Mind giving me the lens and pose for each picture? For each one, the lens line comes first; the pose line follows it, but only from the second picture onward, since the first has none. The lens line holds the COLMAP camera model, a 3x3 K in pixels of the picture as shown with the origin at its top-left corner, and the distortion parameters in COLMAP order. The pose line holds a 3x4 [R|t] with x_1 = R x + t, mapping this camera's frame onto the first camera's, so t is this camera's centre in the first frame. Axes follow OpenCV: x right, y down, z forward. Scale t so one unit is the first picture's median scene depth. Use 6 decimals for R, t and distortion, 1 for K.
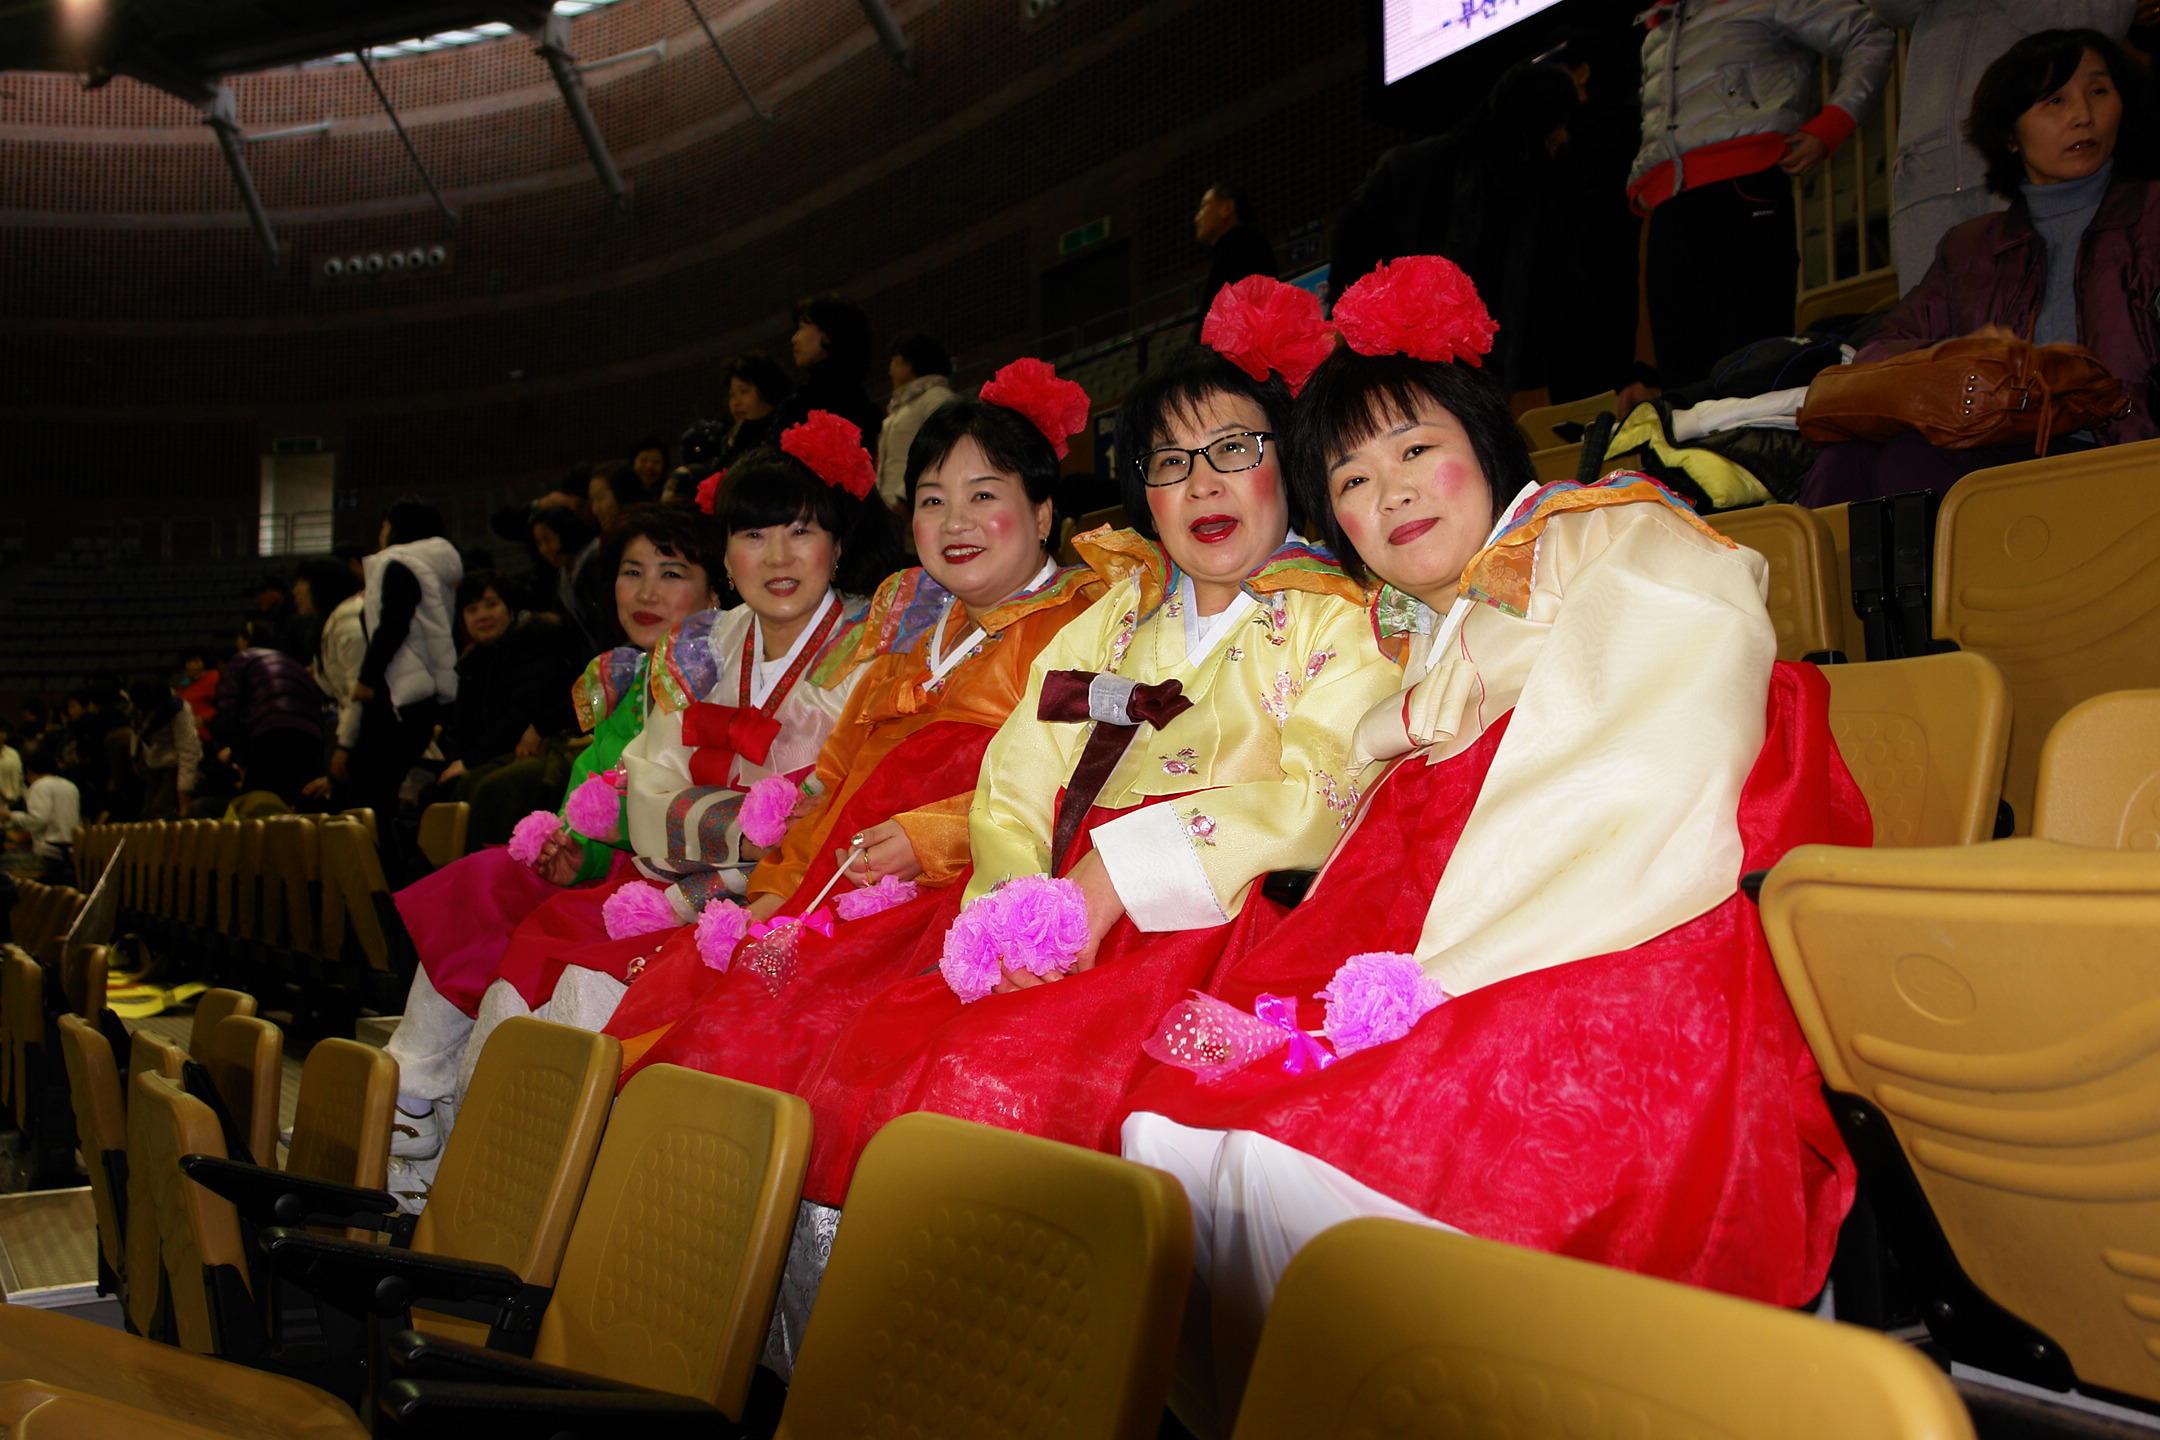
lens RADIAL K [[1933.2, 0, 1090.1], [0, 1933.2, 732.8], [0, 0, 1]] dist [-0.009660, -0.037863]
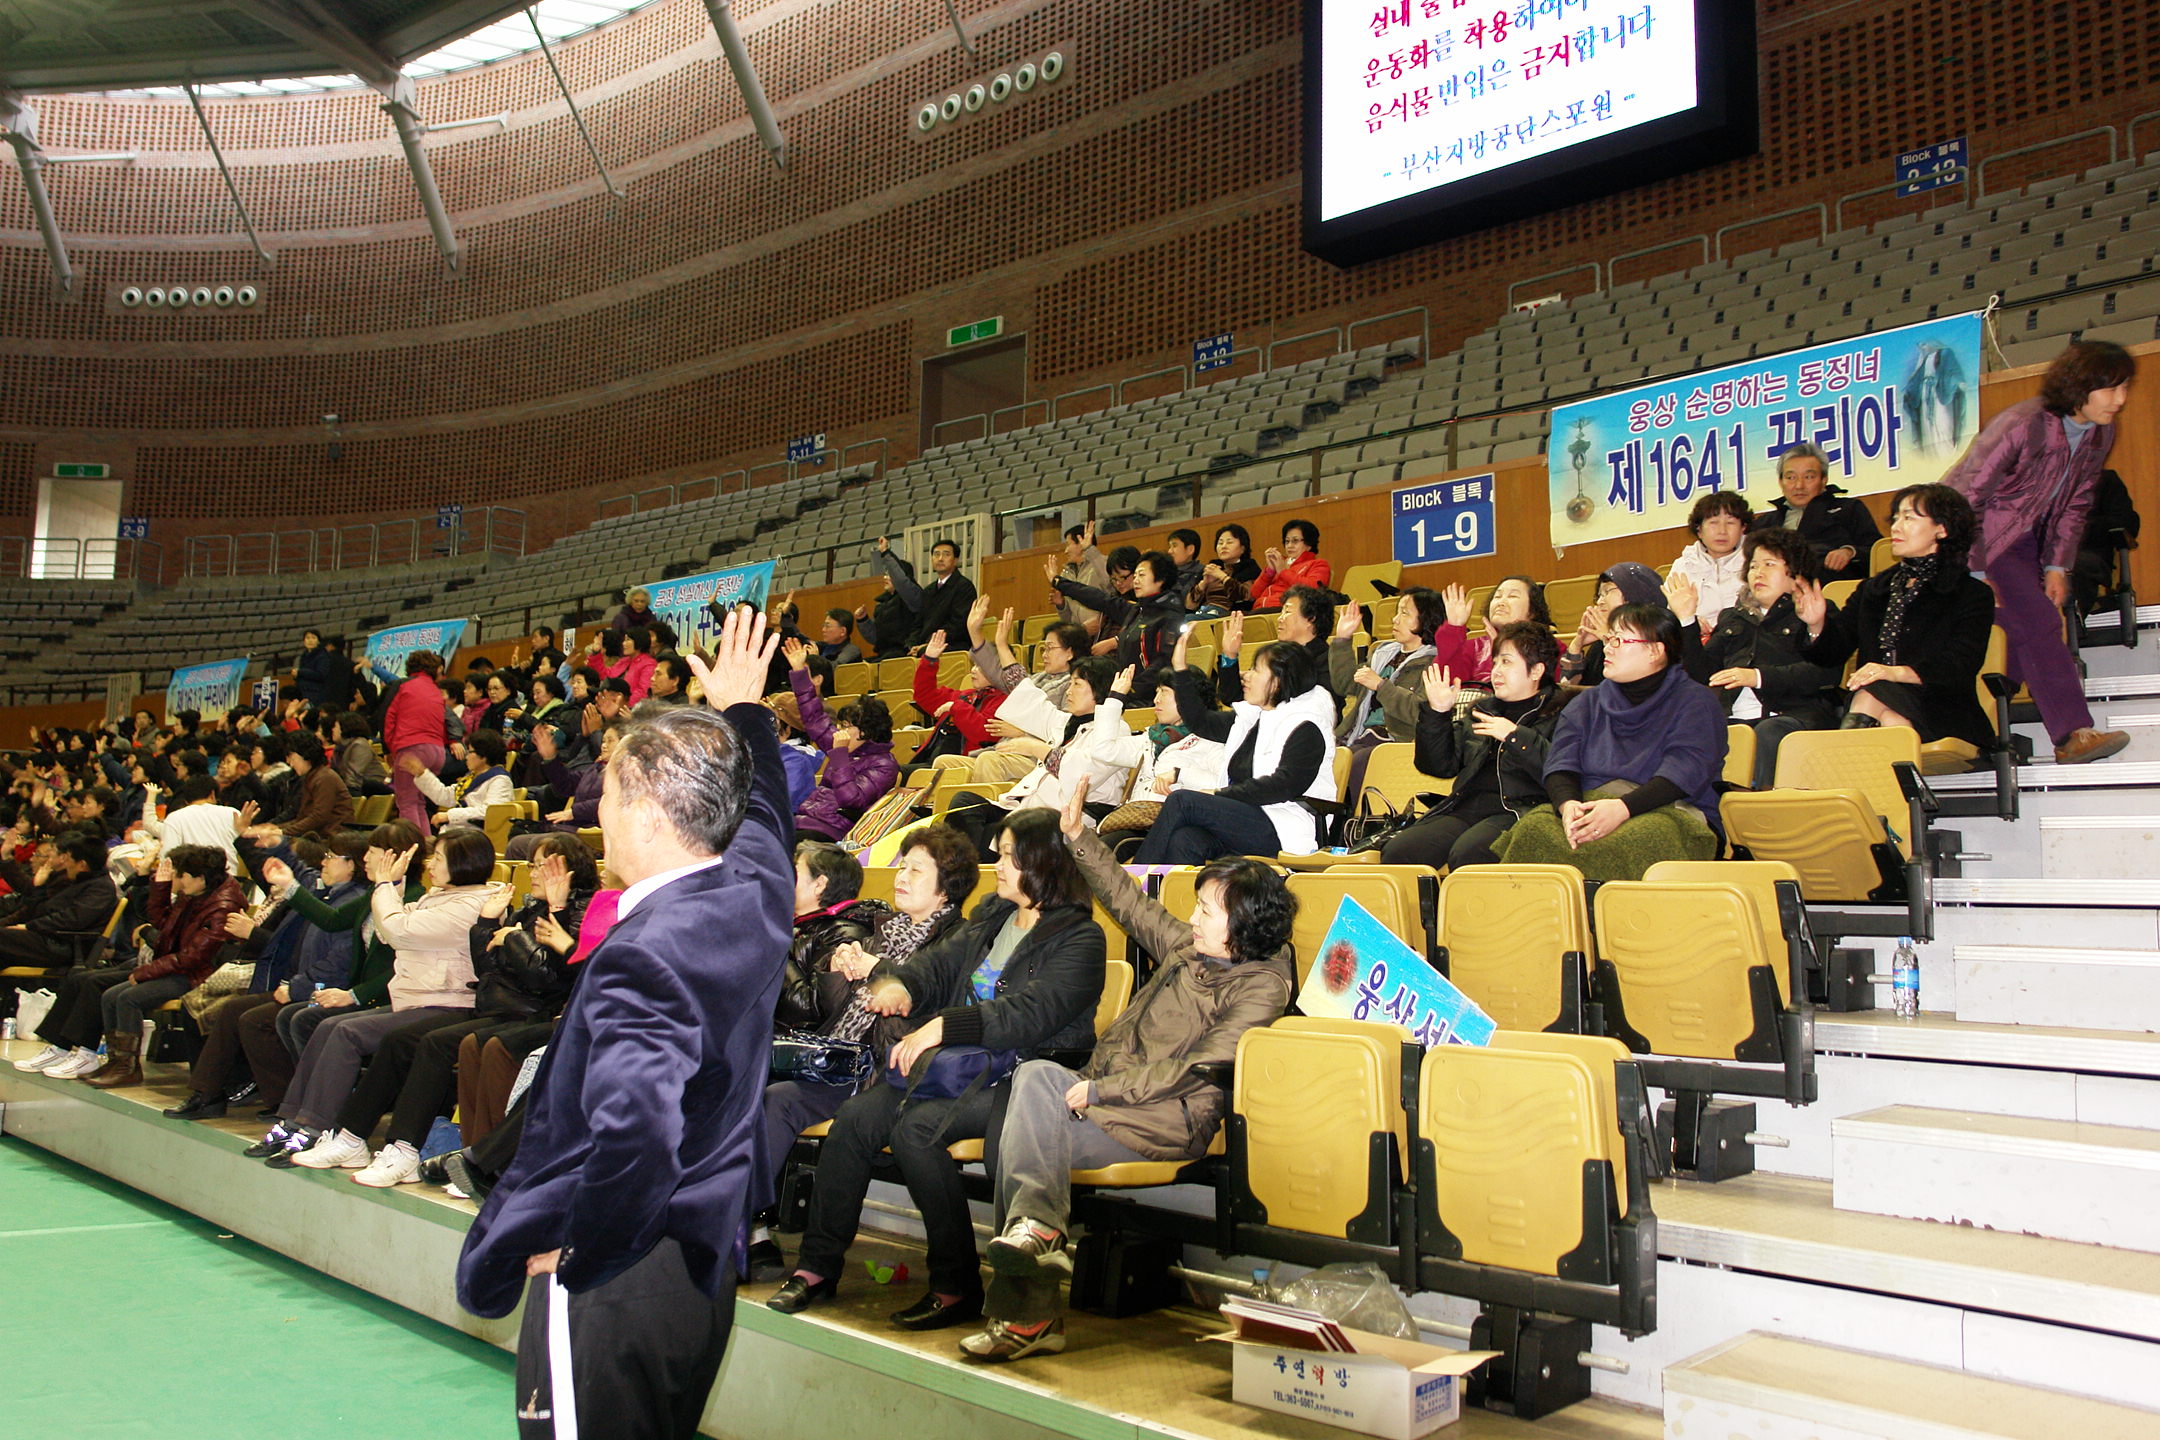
lens RADIAL K [[1757.3, 0, 1067.4], [0, 1757.3, 725.9], [0, 0, 1]] dist [-0.044984, 0.043088]
pose [[0.976911, 0.046048, 0.208623, -0.101698], [-0.037192, 0.998241, -0.046178, 0.004539], [-0.210382, 0.037353, 0.976905, 0.026666]]
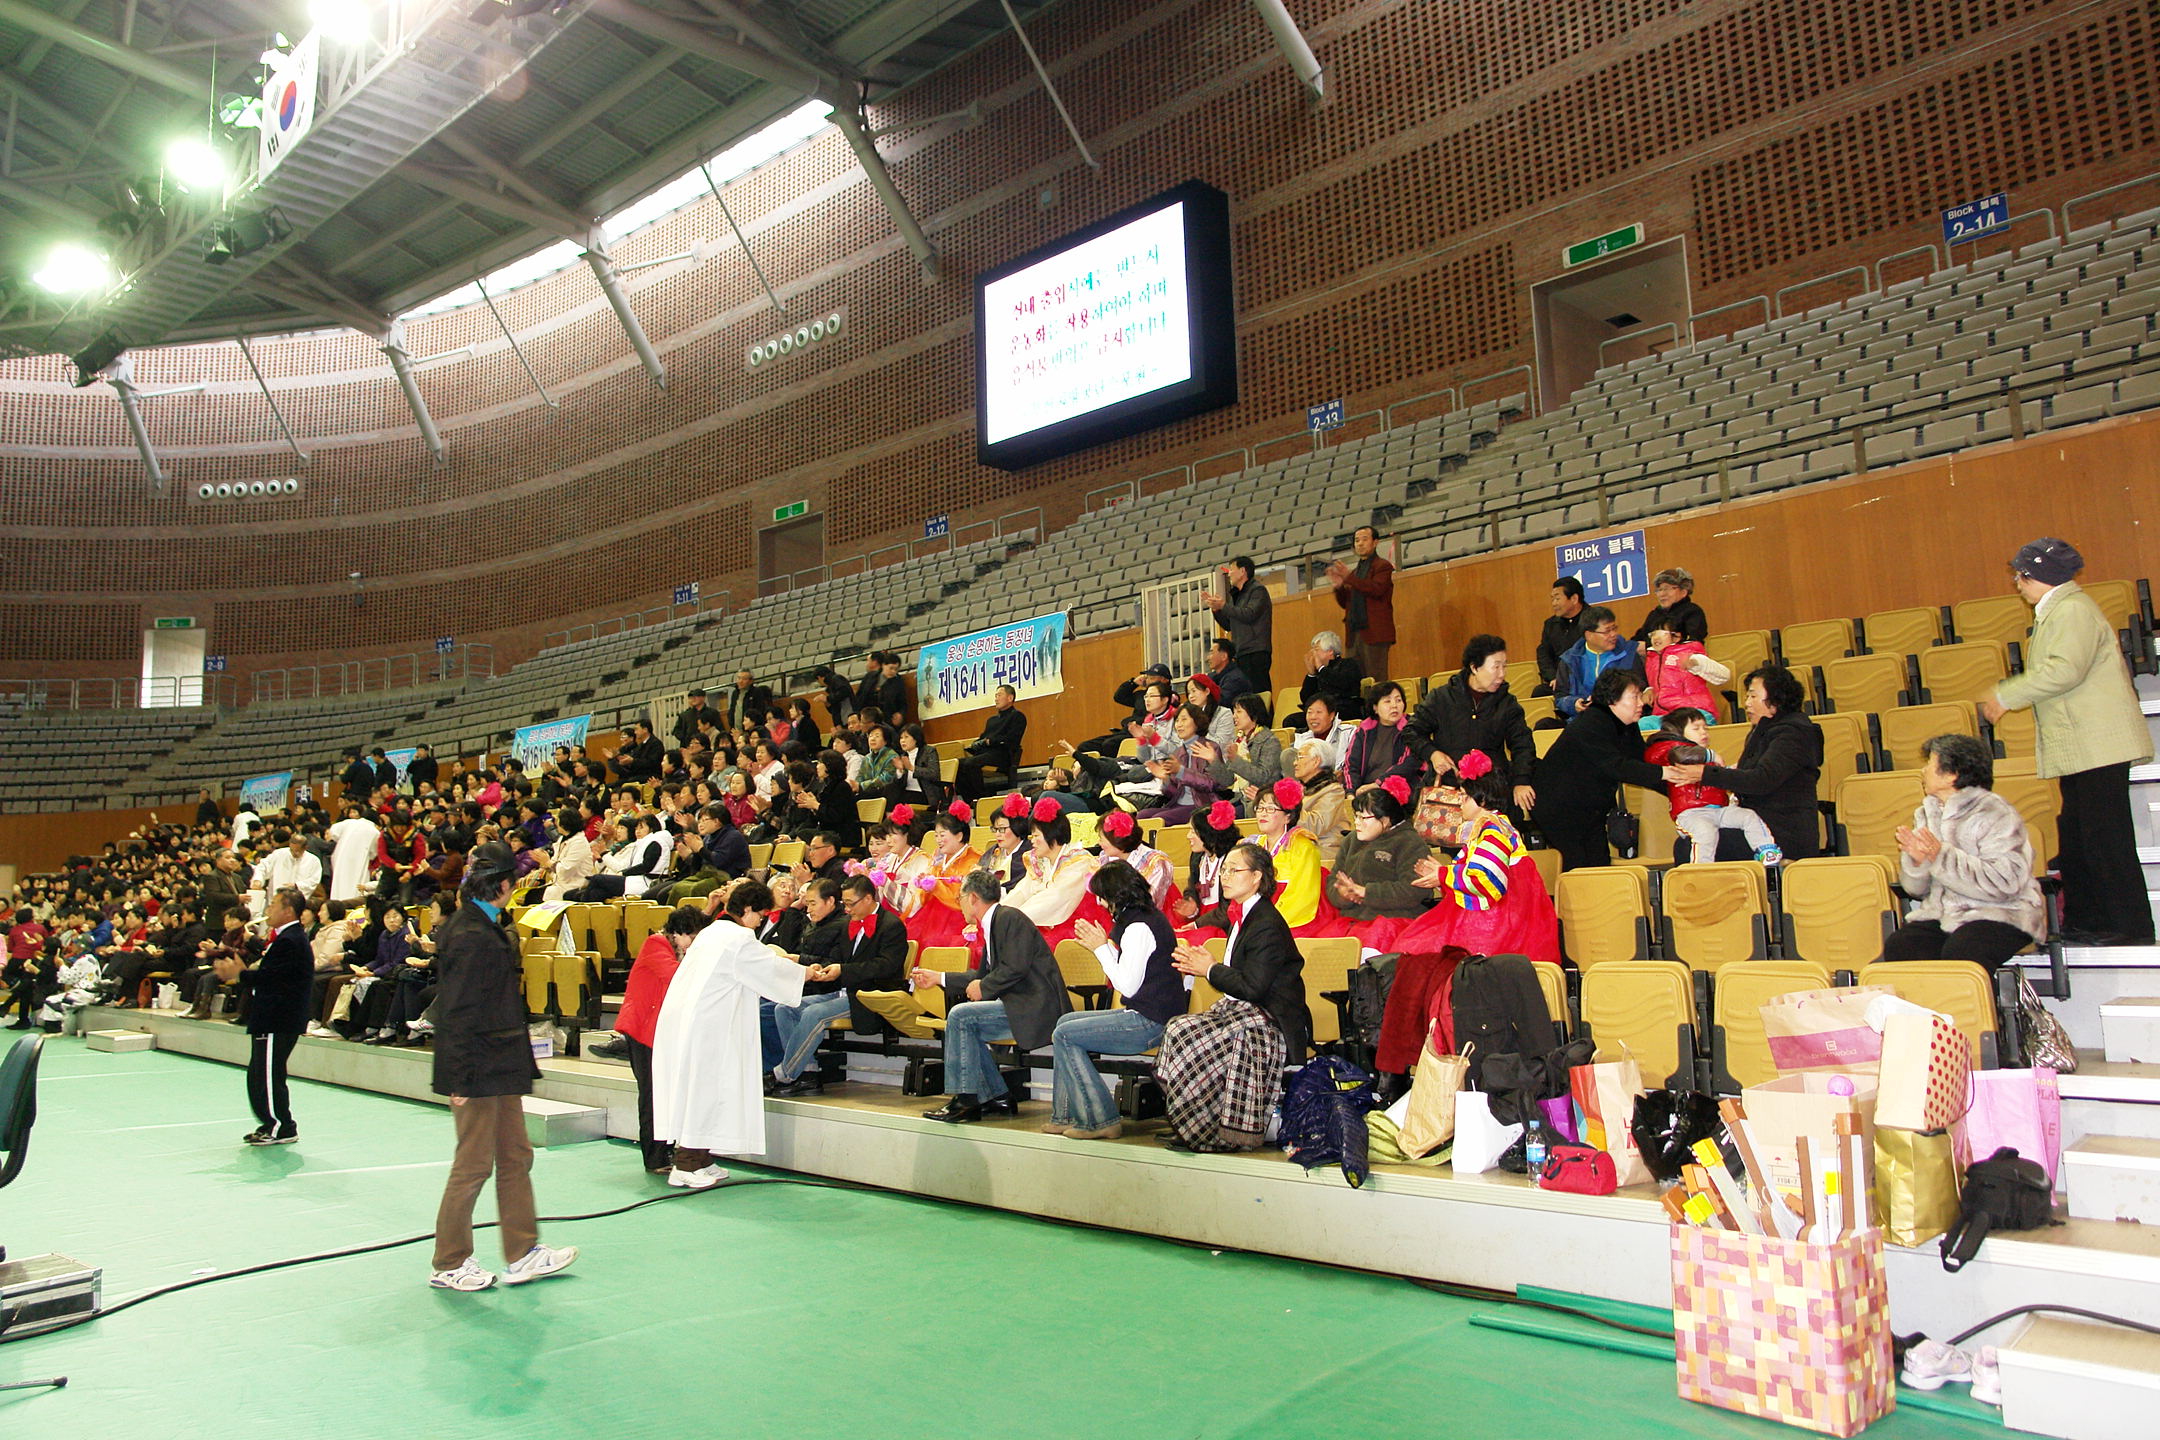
lens RADIAL K [[1589.0, 0, 1076.9], [0, 1589.0, 721.7], [0, 0, 1]] dist [-0.060205, 0.014742]
pose [[0.977083, -0.003492, 0.212830, -0.034134], [0.016383, 0.998133, -0.058838, -0.007923], [-0.212228, 0.060977, 0.975316, -0.186290]]
